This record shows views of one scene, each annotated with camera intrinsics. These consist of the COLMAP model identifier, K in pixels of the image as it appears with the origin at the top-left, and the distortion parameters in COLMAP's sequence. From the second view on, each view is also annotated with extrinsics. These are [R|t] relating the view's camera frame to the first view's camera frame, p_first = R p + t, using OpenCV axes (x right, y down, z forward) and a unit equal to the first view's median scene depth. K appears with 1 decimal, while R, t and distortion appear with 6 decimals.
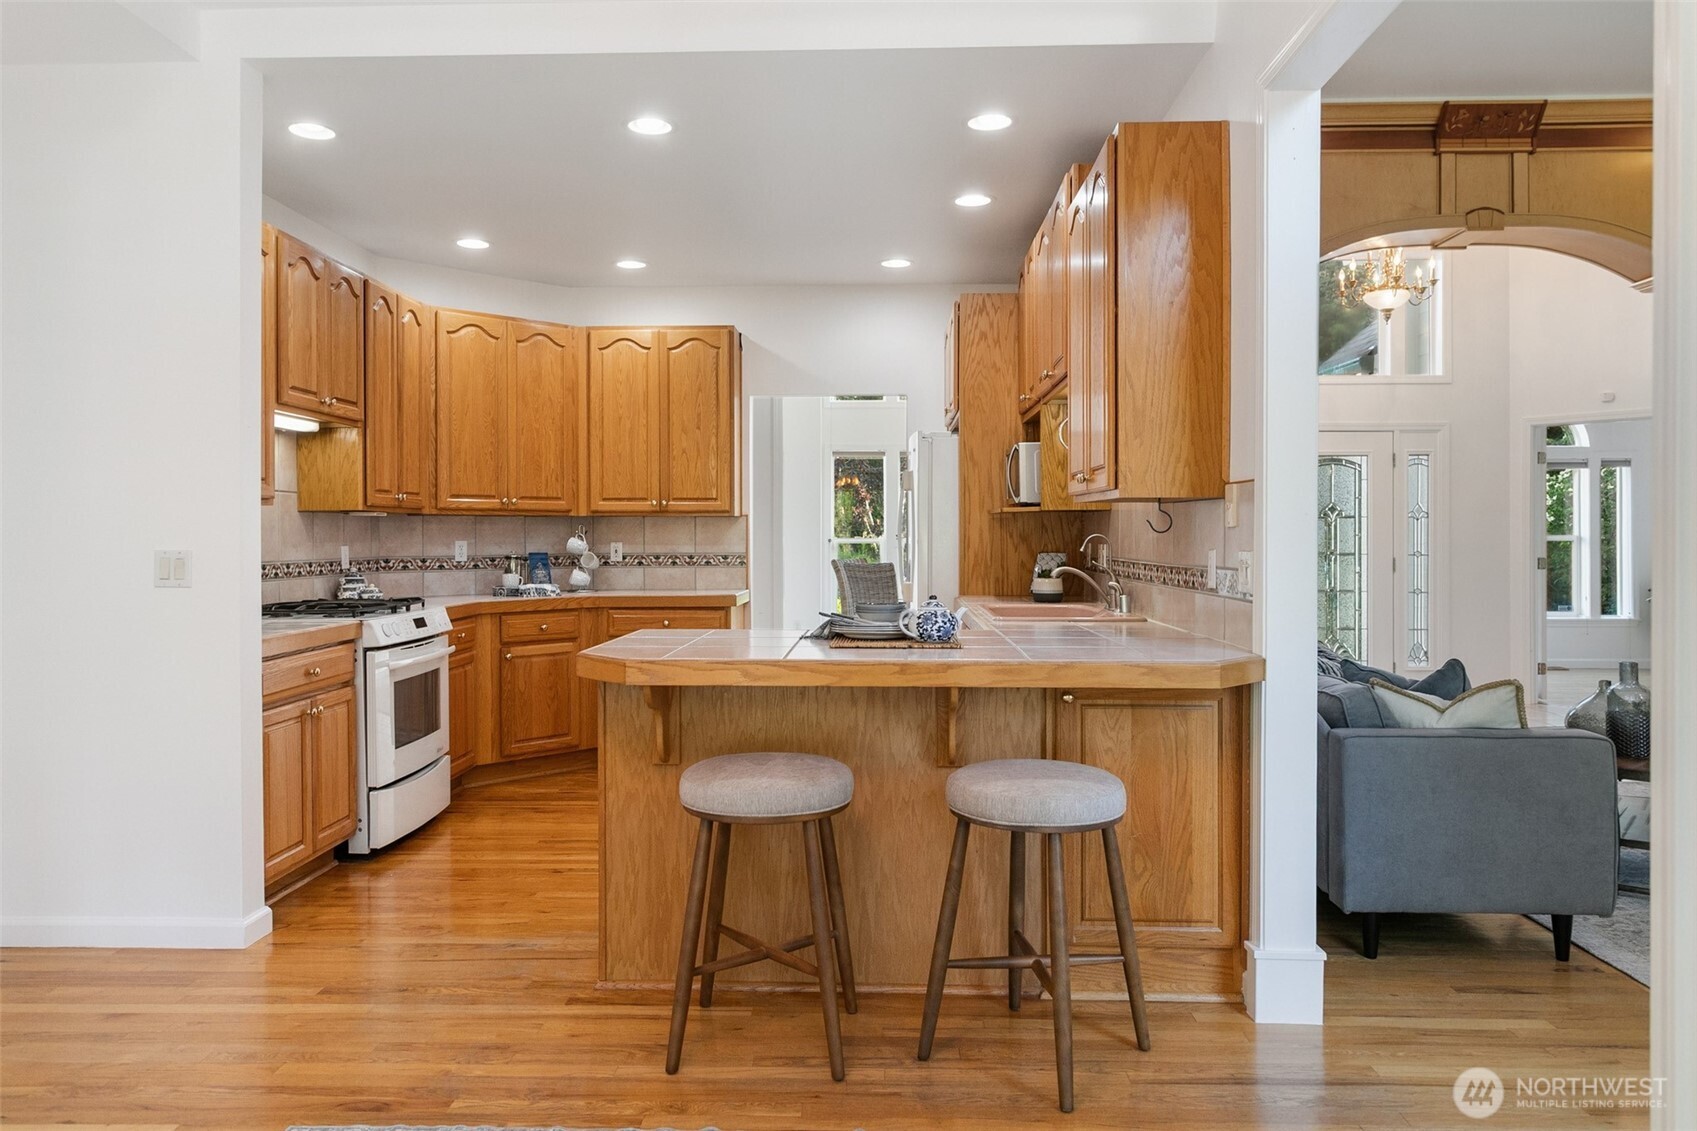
lens RADIAL K [[1170.3, 0, 855.6], [0, 1170.3, 548.0], [0, 0, 1]] dist [0.009212, -0.000108]
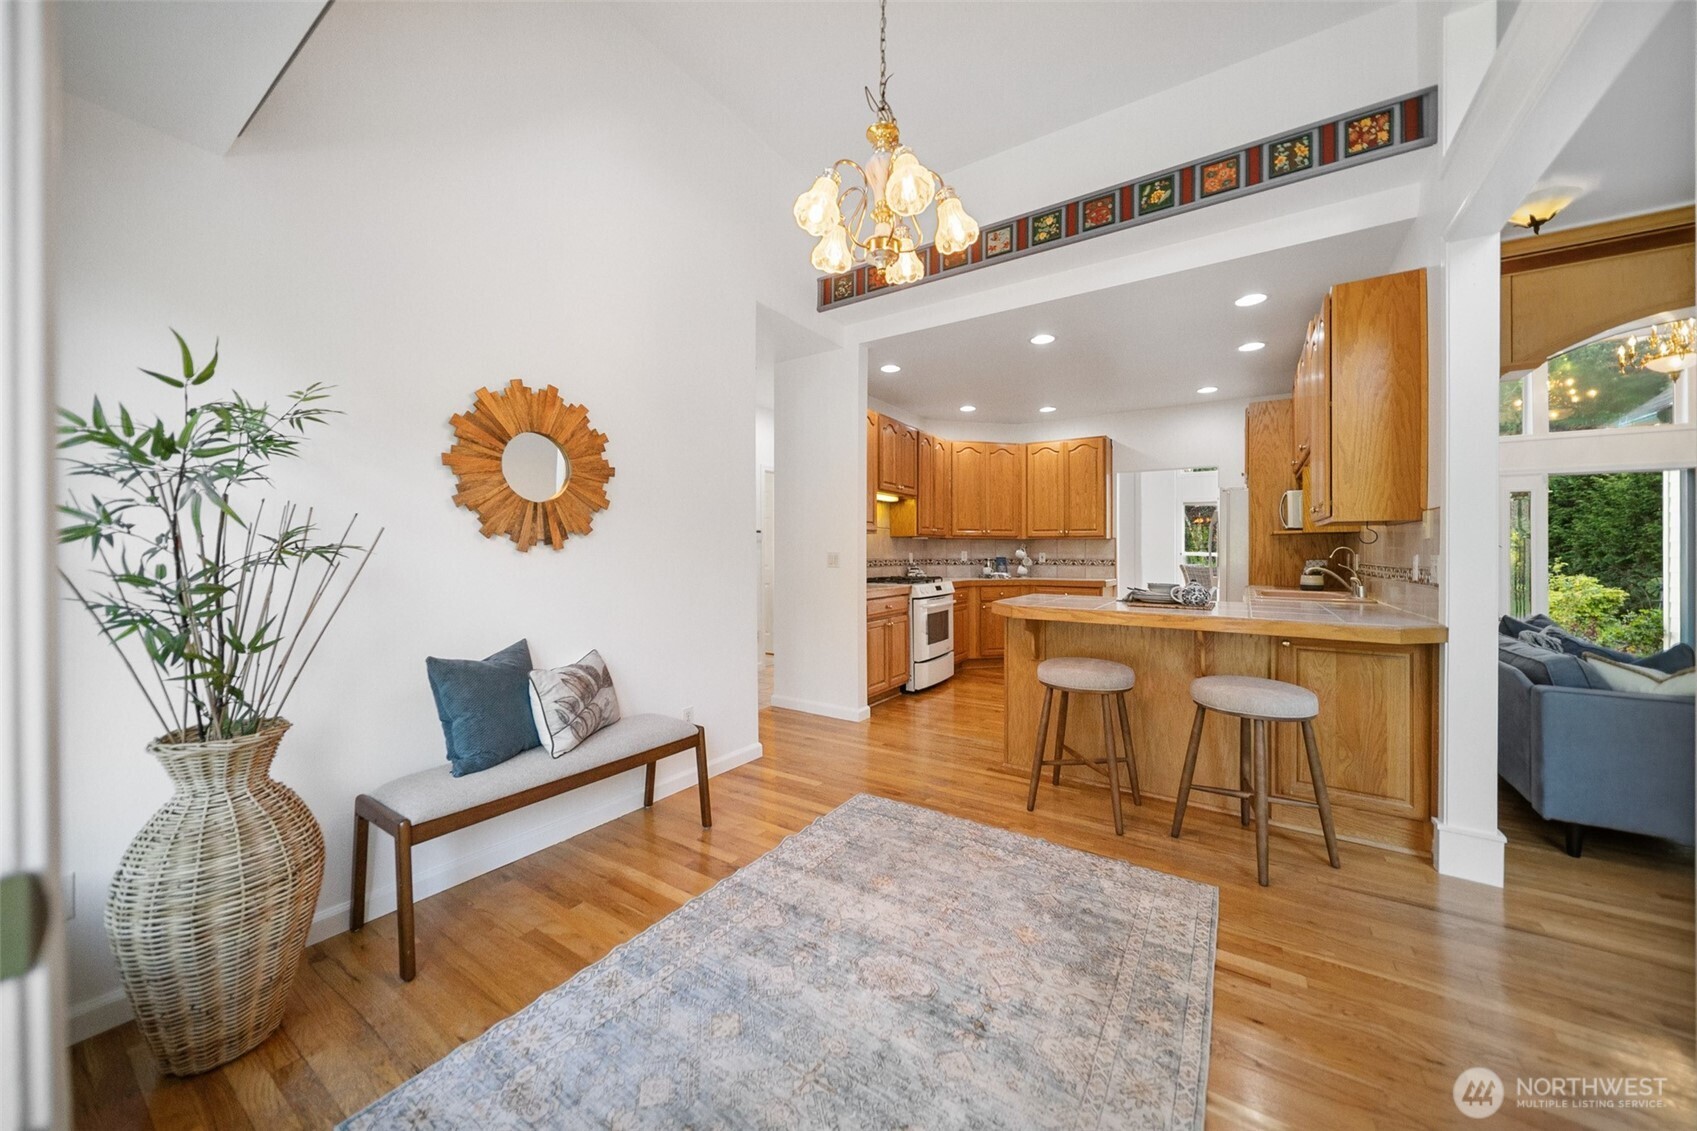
lens RADIAL K [[600.1, 0, 858.2], [0, 600.1, 559.6], [0, 0, 1]] dist [0.005658, -0.000107]
pose [[0.857529, 0.010032, -0.514338, 0.094613], [-0.009282, 0.999949, 0.004028, 0.011552], [0.514352, 0.001320, 0.857578, -0.031749]]
